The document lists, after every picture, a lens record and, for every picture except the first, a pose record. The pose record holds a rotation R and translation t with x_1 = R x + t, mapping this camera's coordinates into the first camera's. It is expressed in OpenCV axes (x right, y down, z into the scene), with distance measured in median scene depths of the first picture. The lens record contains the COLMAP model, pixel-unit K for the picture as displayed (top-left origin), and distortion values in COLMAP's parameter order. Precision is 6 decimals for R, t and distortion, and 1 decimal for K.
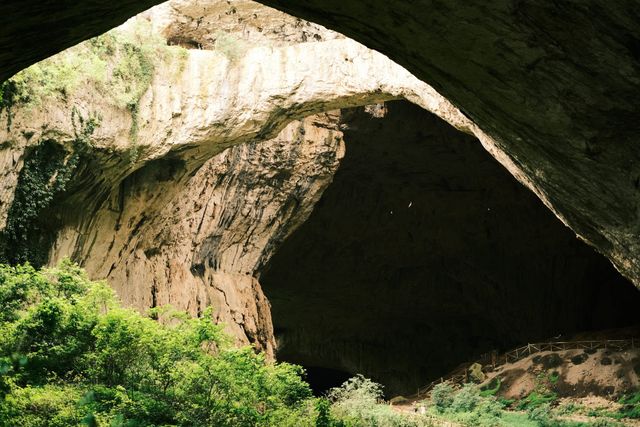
lens RADIAL K [[948.9, 0, 320.3], [0, 948.9, 213.1], [0, 0, 1]] dist [0.022490, 0.000000]
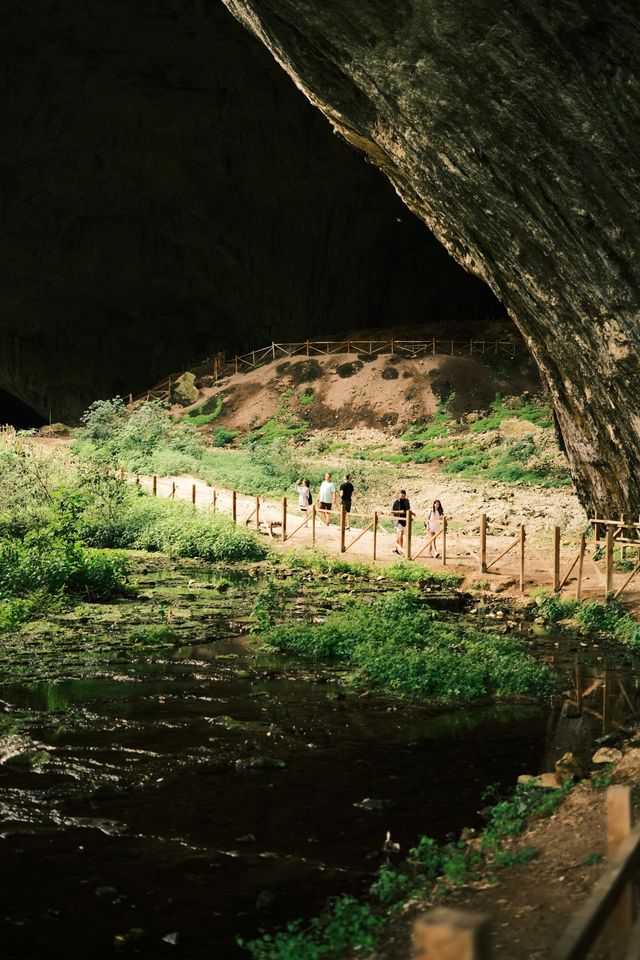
lens RADIAL K [[1423.3, 0, 319.8], [0, 1423.3, 480.1], [0, 0, 1]] dist [0.022490, 0.000000]
pose [[0.974570, 0.011261, 0.223801, 0.047388], [-0.061187, 0.974157, 0.217427, 0.023730], [-0.215569, -0.225592, 0.950073, 0.108598]]
